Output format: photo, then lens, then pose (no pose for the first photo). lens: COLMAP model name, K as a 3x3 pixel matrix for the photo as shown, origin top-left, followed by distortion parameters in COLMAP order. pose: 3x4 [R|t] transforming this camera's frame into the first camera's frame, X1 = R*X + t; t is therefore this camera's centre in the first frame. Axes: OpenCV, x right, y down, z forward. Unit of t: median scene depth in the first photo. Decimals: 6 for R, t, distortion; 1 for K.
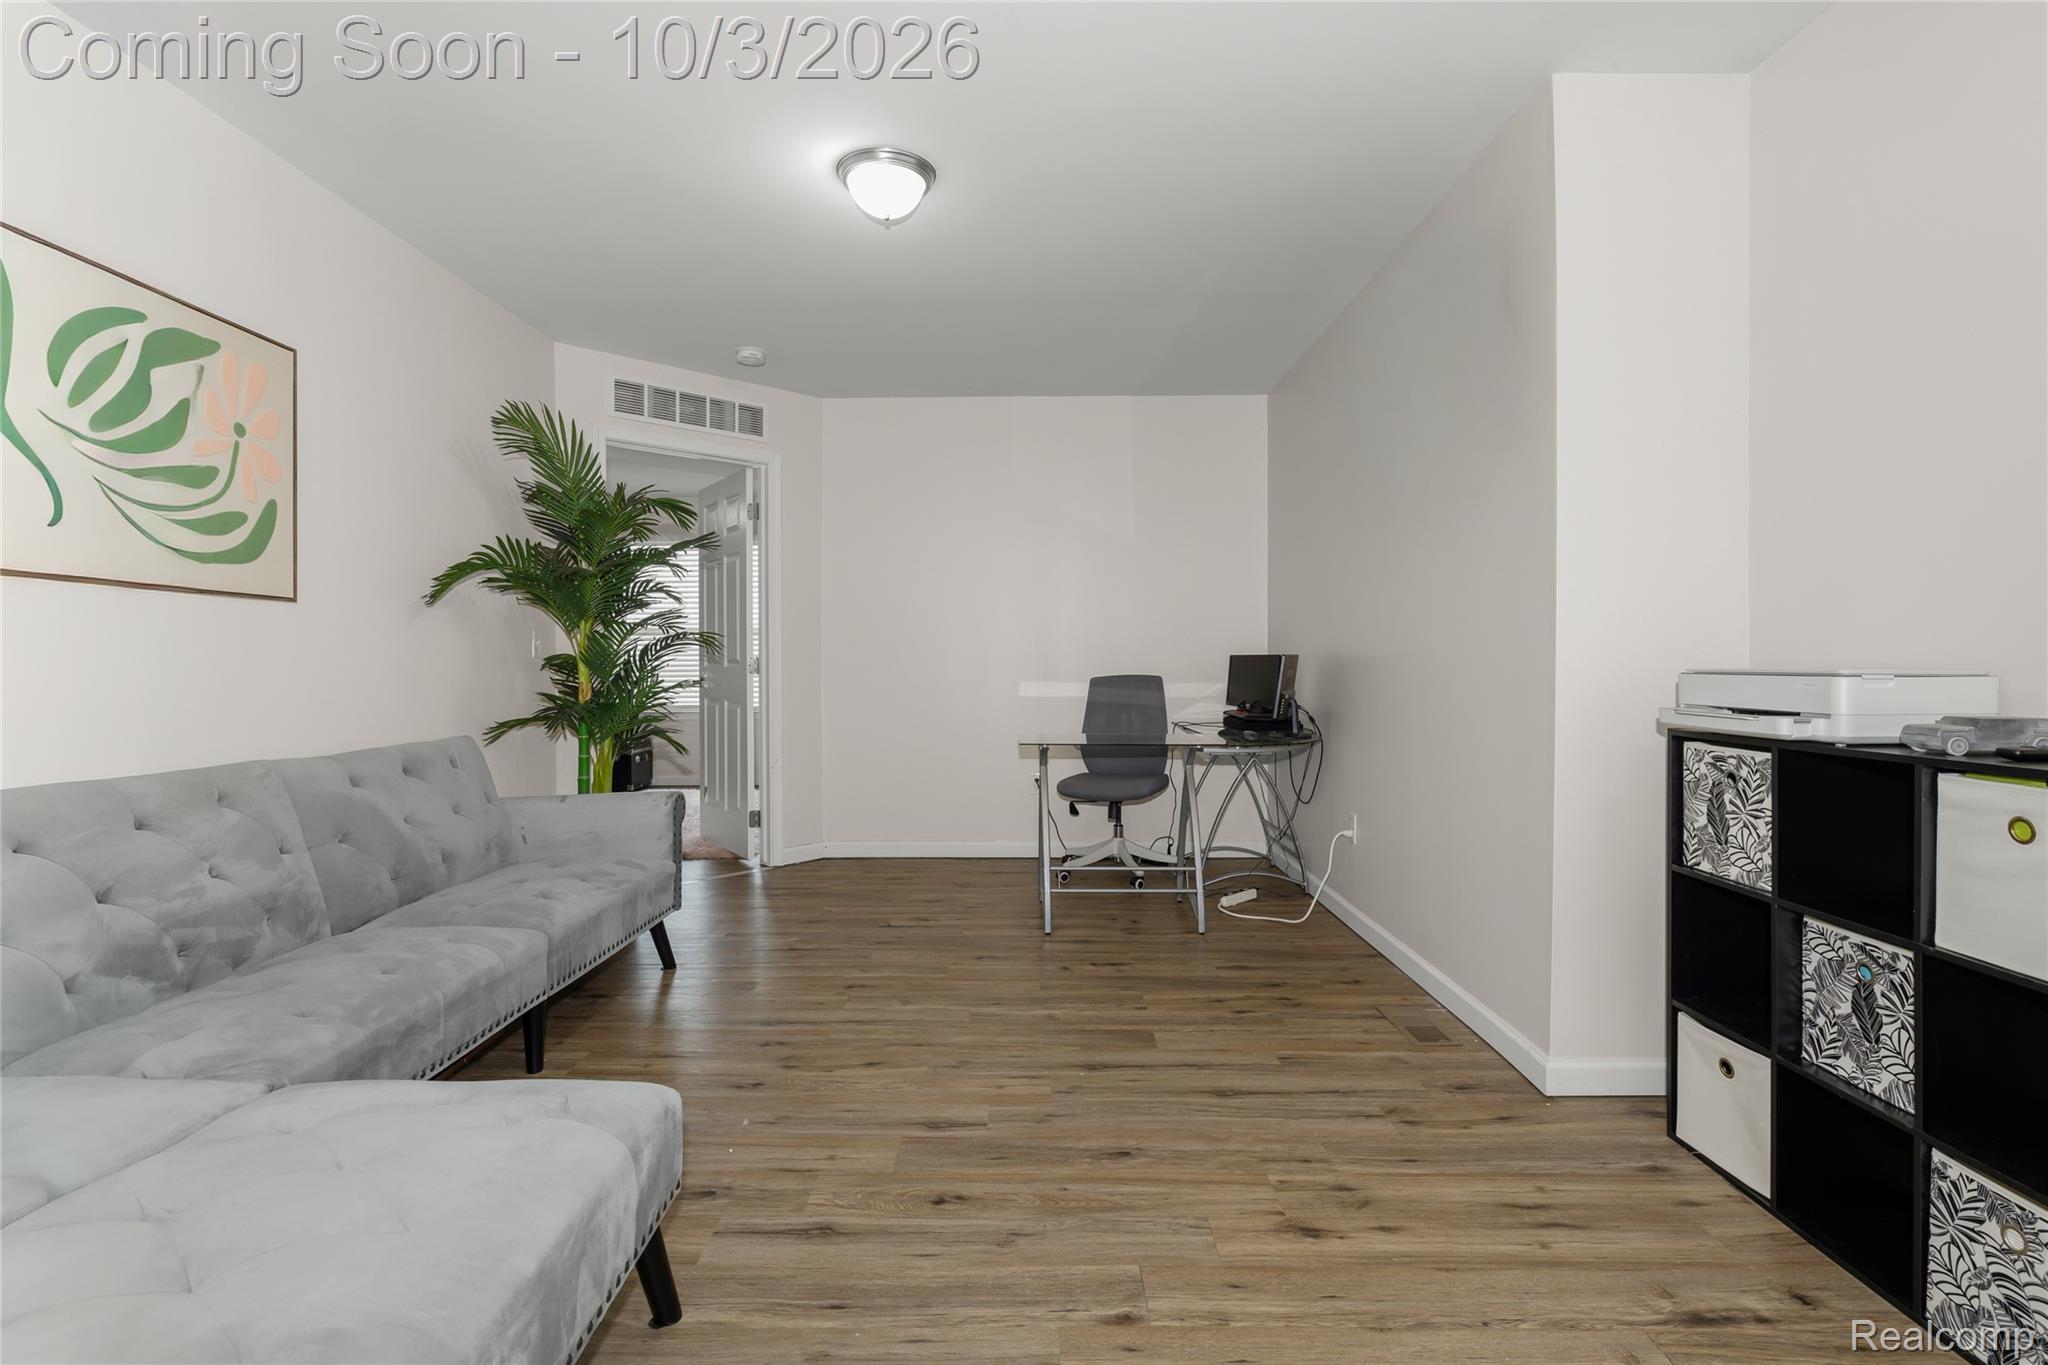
lens RADIAL K [[919.7, 0, 1024.0], [0, 919.7, 682.5], [0, 0, 1]] dist [0.000095, 0.000163]
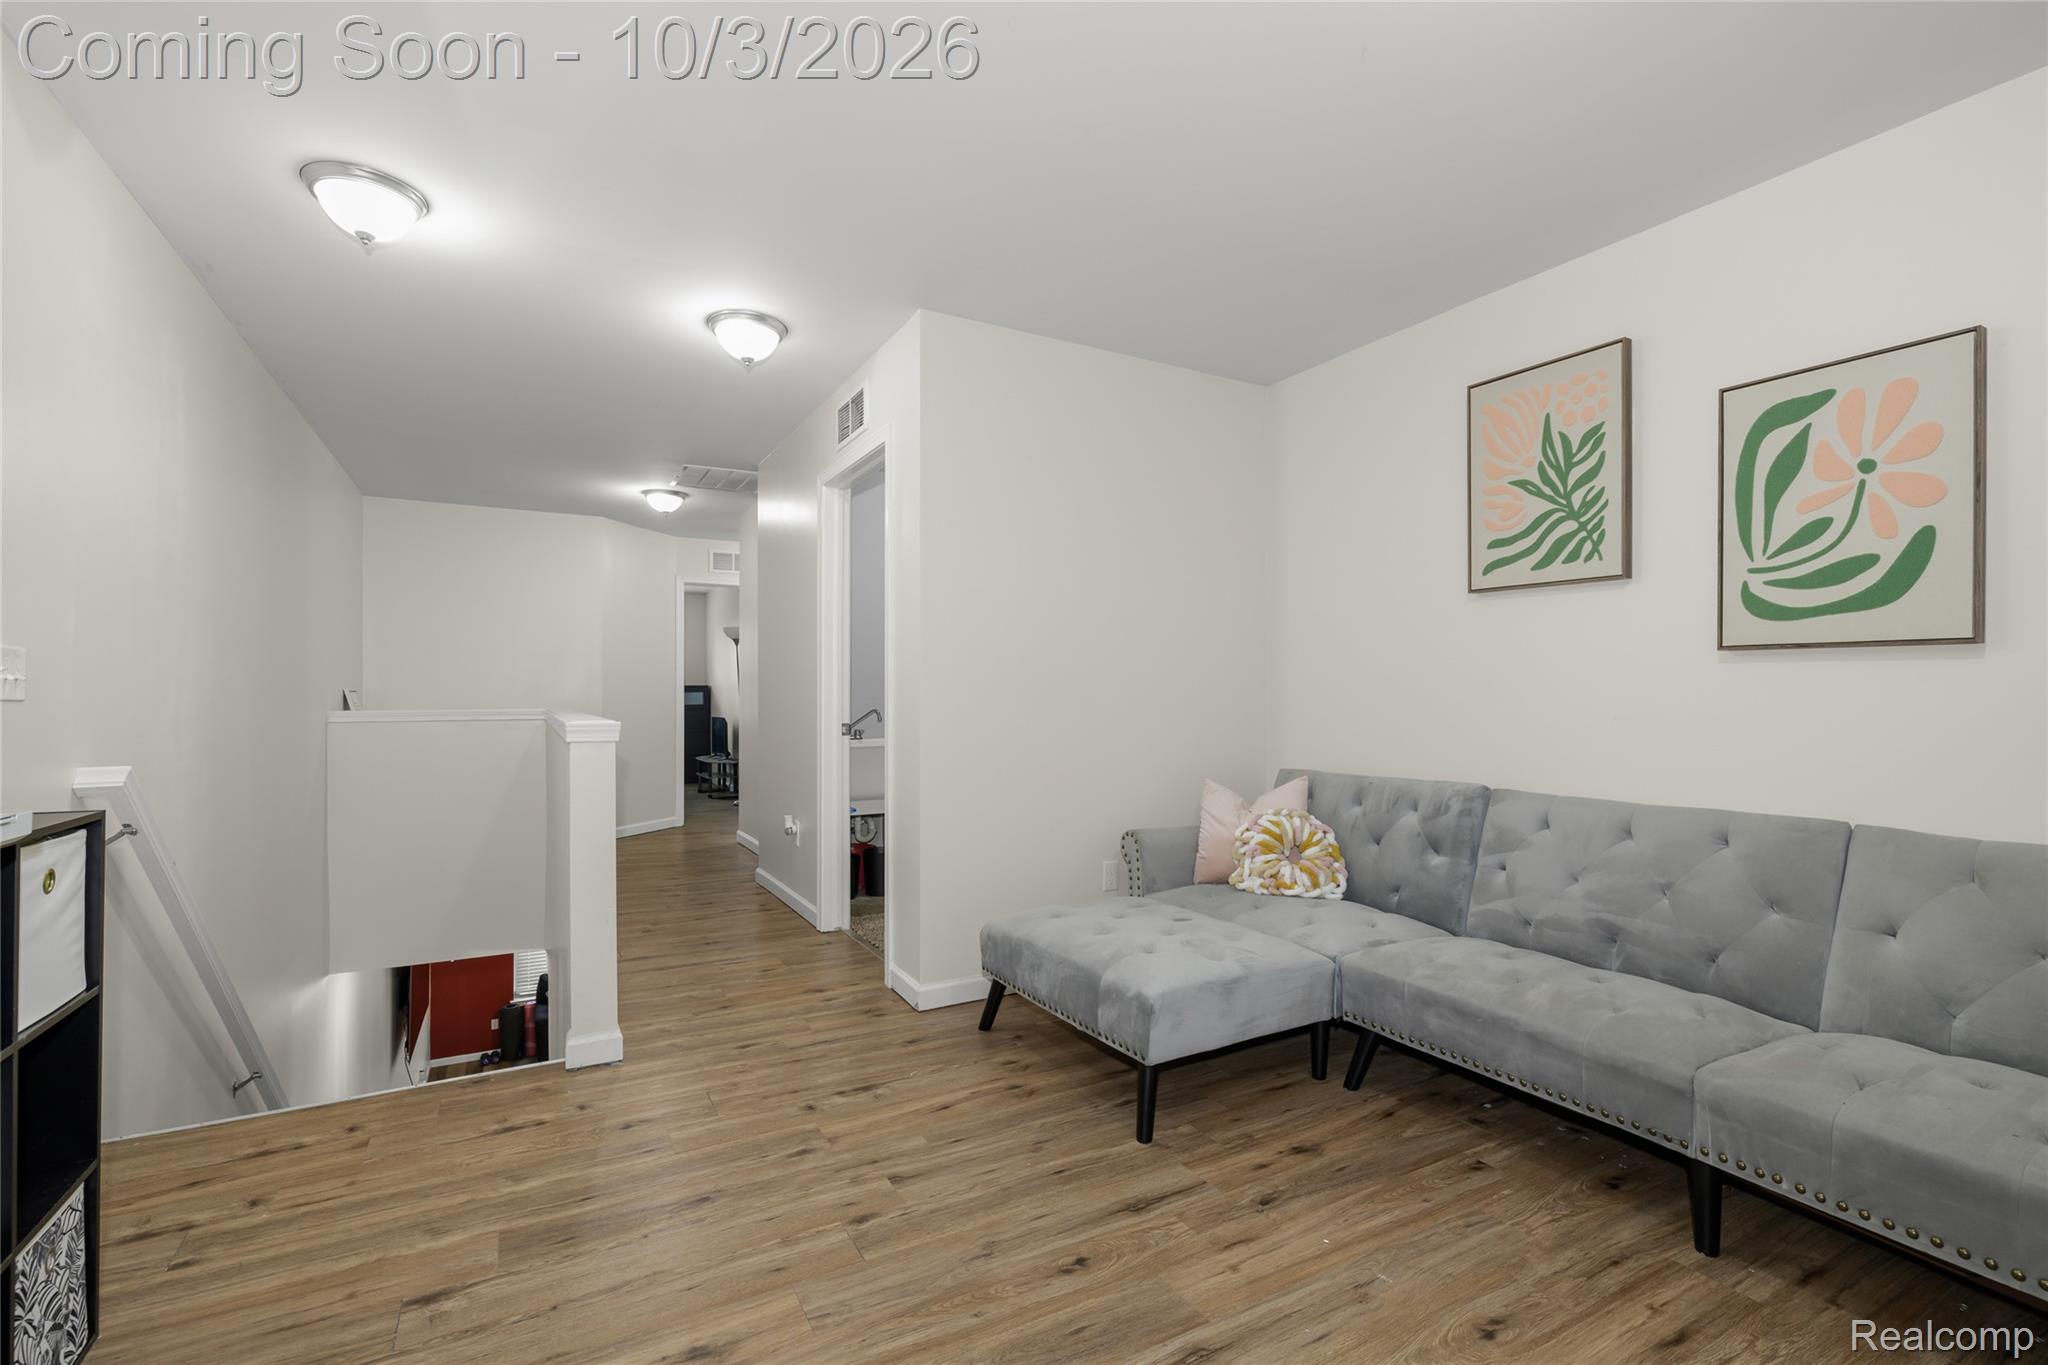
lens RADIAL K [[919.7, 0, 1024.0], [0, 919.7, 682.5], [0, 0, 1]] dist [0.000095, 0.000163]
pose [[-0.866823, -0.008290, -0.498546, 0.492473], [-0.010096, 0.999949, 0.000927, -0.066562], [0.498513, 0.005837, -0.866863, 1.948273]]
